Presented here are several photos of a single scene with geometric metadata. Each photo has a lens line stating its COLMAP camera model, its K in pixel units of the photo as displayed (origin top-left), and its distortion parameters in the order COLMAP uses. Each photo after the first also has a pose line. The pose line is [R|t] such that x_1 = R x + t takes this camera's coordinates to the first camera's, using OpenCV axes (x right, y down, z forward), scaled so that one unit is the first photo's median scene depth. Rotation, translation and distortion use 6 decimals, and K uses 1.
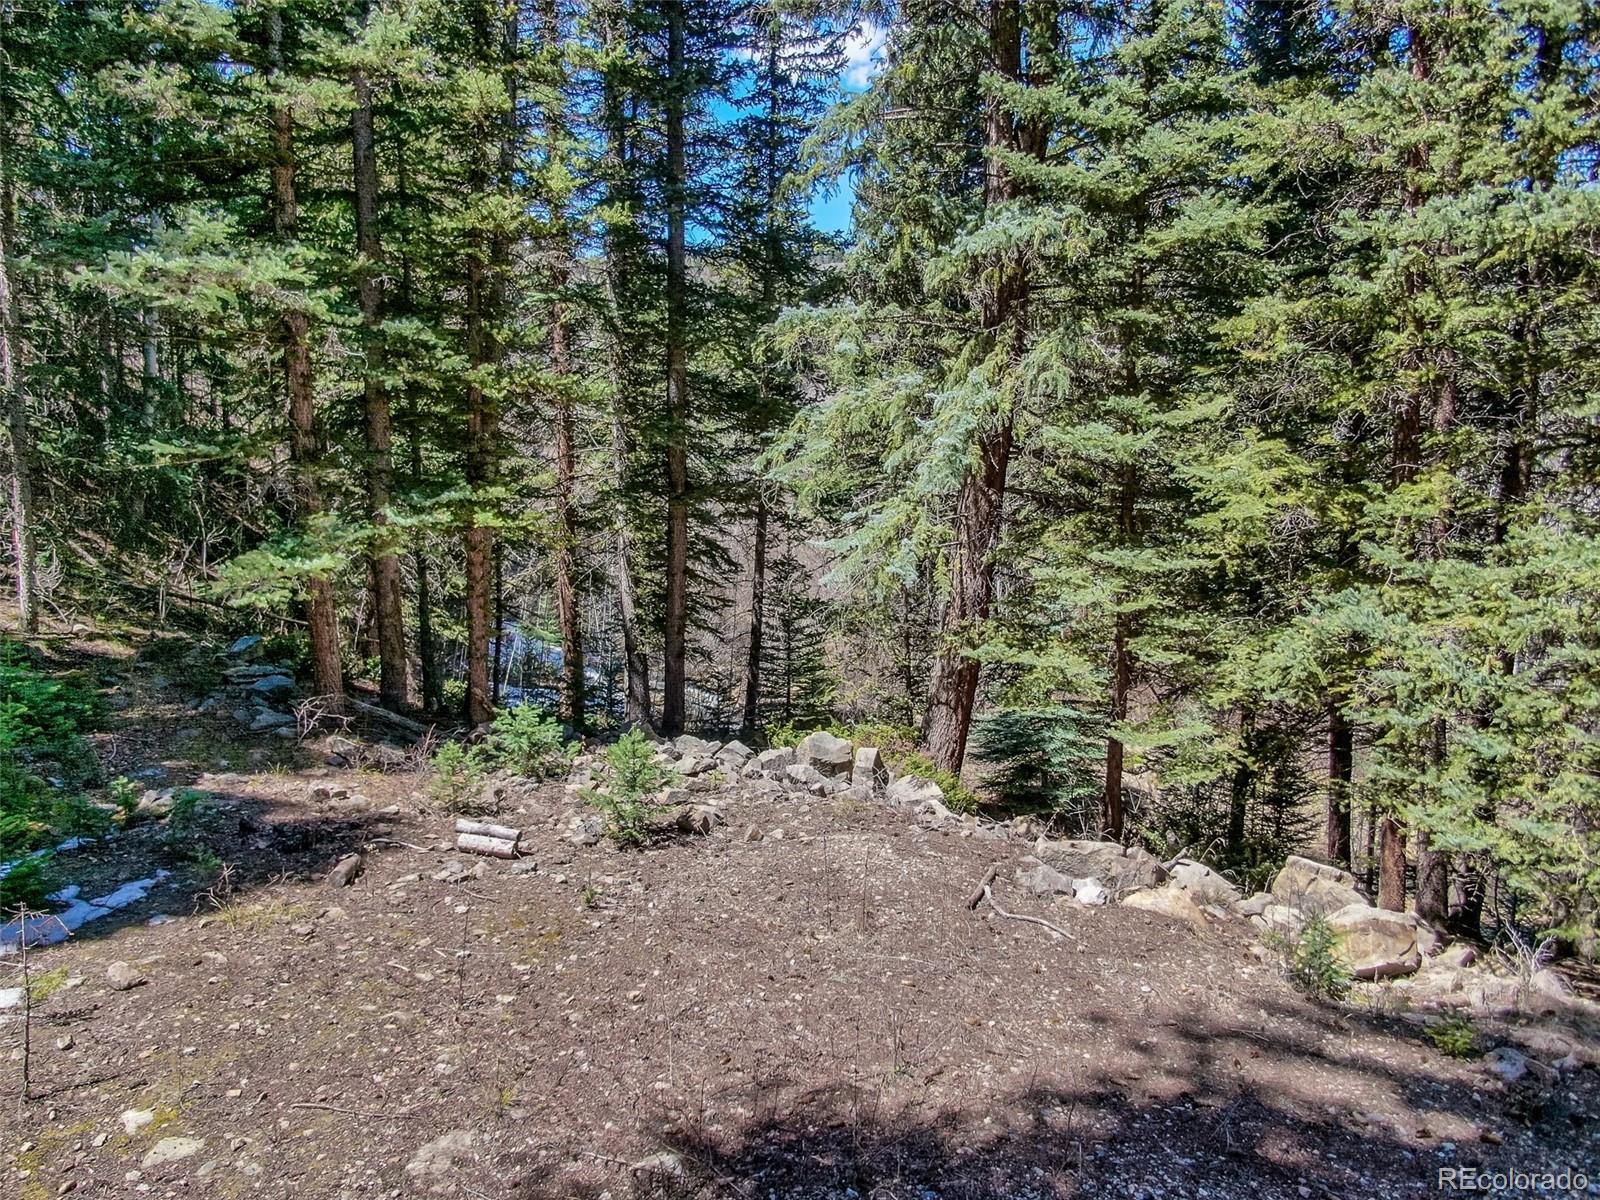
lens RADIAL K [[1148.6, 0, 768.1], [0, 1148.6, 604.0], [0, 0, 1]] dist [-0.006709, 0.020524]
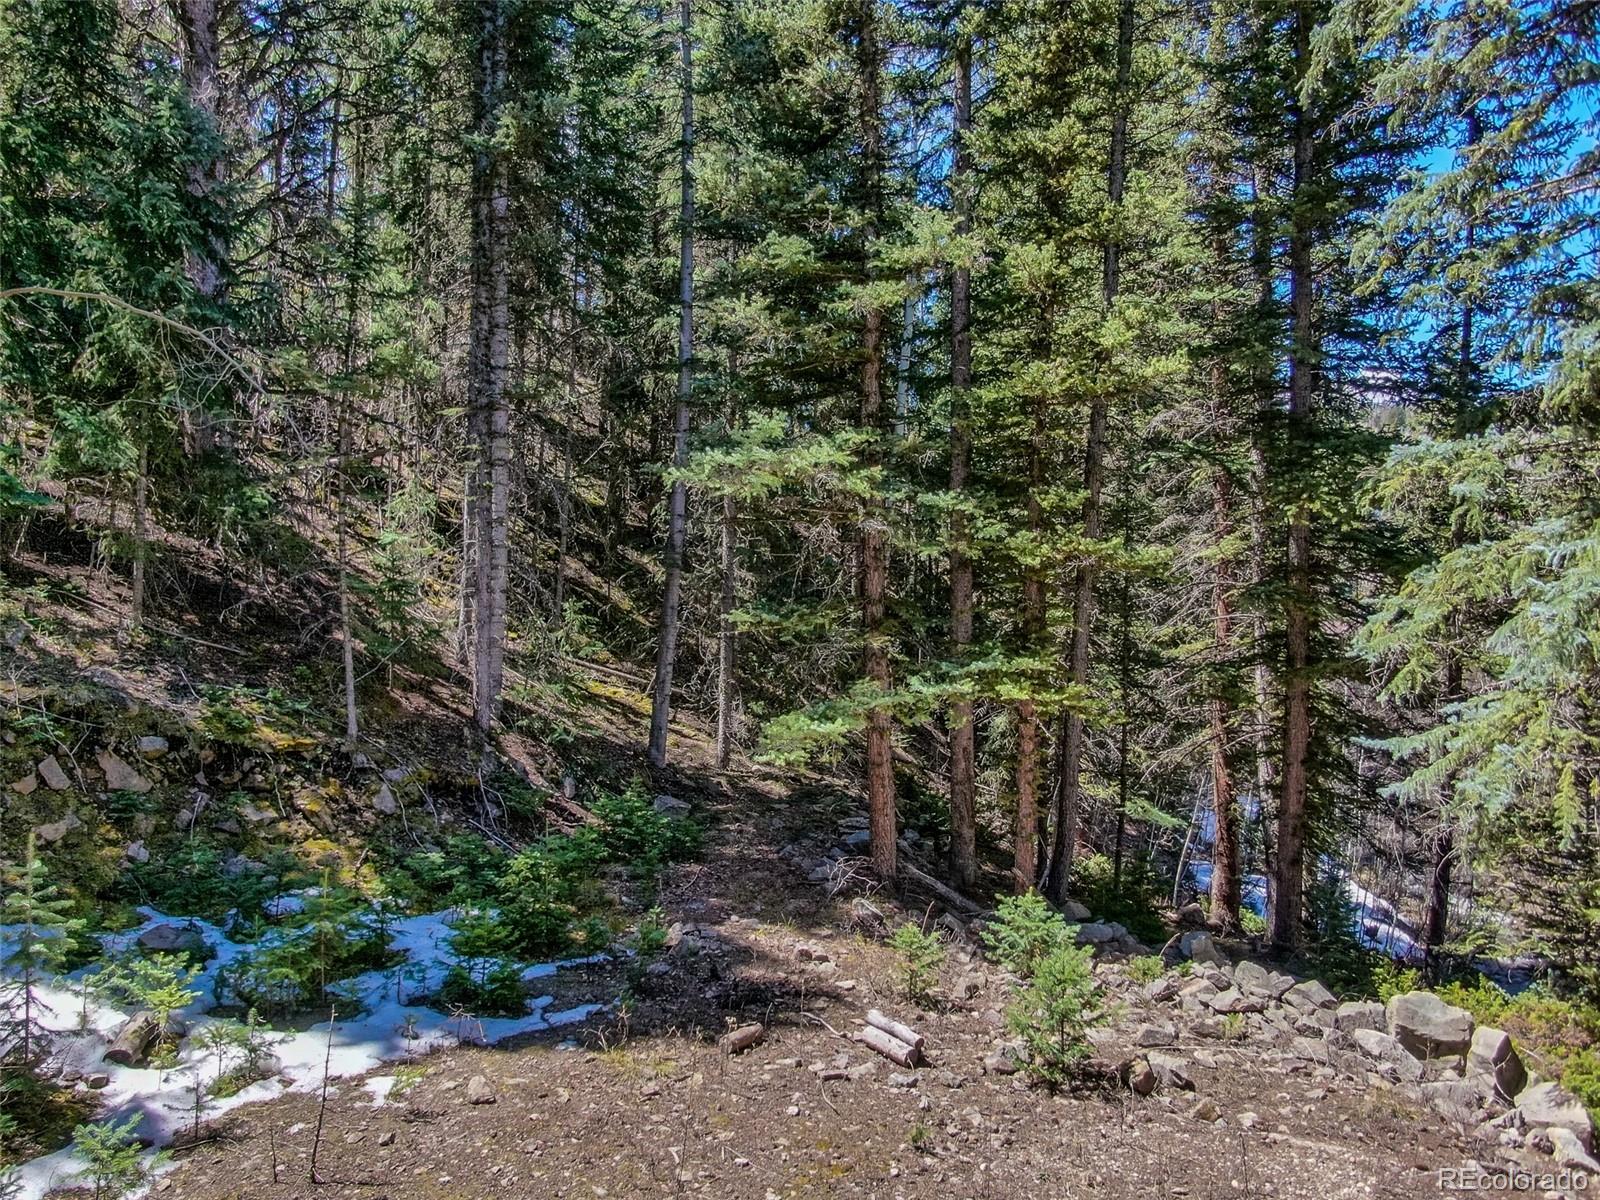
lens RADIAL K [[1148.6, 0, 799.8], [0, 1148.6, 600.3], [0, 0, 1]] dist [-0.006709, 0.020524]
pose [[0.787032, -0.005517, -0.616888, 0.211552], [-0.081822, 0.990192, -0.113244, -0.026974], [0.611462, 0.139602, 0.778862, 0.141742]]
